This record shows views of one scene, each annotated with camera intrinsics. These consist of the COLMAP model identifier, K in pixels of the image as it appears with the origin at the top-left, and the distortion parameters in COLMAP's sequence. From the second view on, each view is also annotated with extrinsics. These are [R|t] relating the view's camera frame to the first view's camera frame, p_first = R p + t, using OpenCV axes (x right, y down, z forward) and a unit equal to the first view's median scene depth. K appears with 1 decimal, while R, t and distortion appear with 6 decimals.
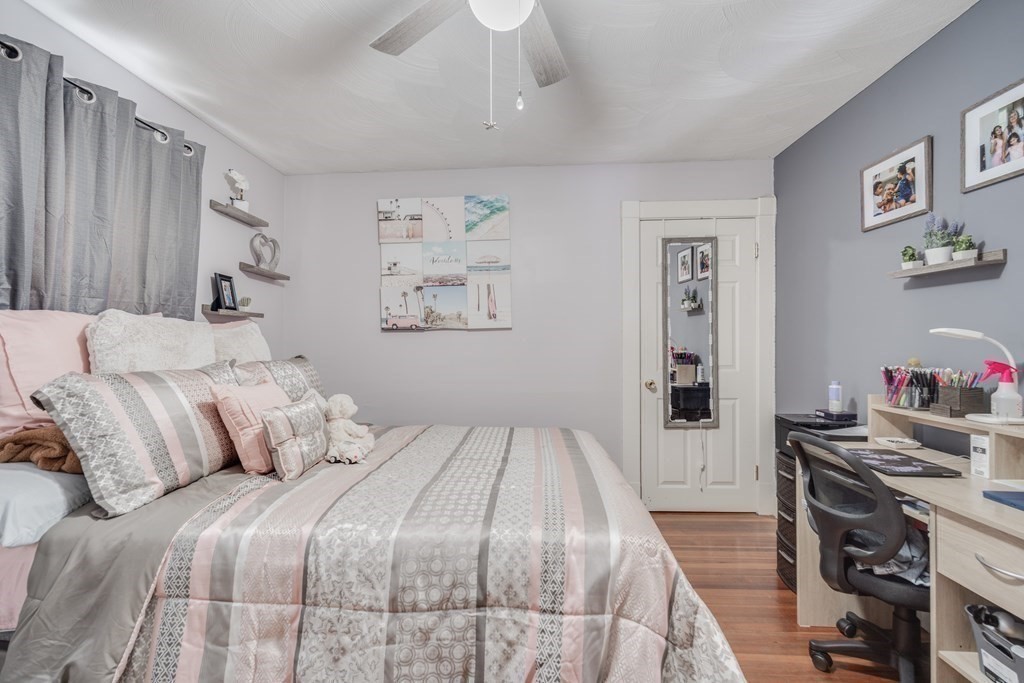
lens RADIAL K [[447.4, 0, 504.4], [0, 447.4, 332.9], [0, 0, 1]] dist [-0.000404, -0.000541]
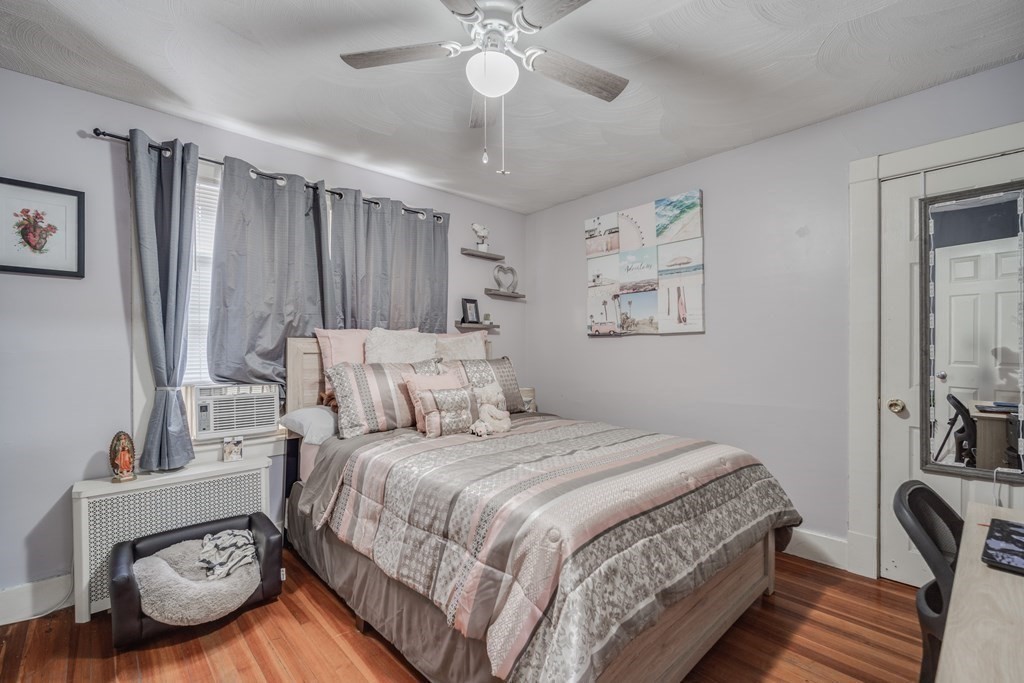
lens RADIAL K [[442.6, 0, 508.1], [0, 442.6, 342.8], [0, 0, 1]] dist [0.000086, 0.001303]
pose [[0.726017, -0.003605, -0.687668, 0.441498], [0.012314, 0.999894, 0.007758, -0.000110], [0.687567, -0.014101, 0.725984, 0.061808]]
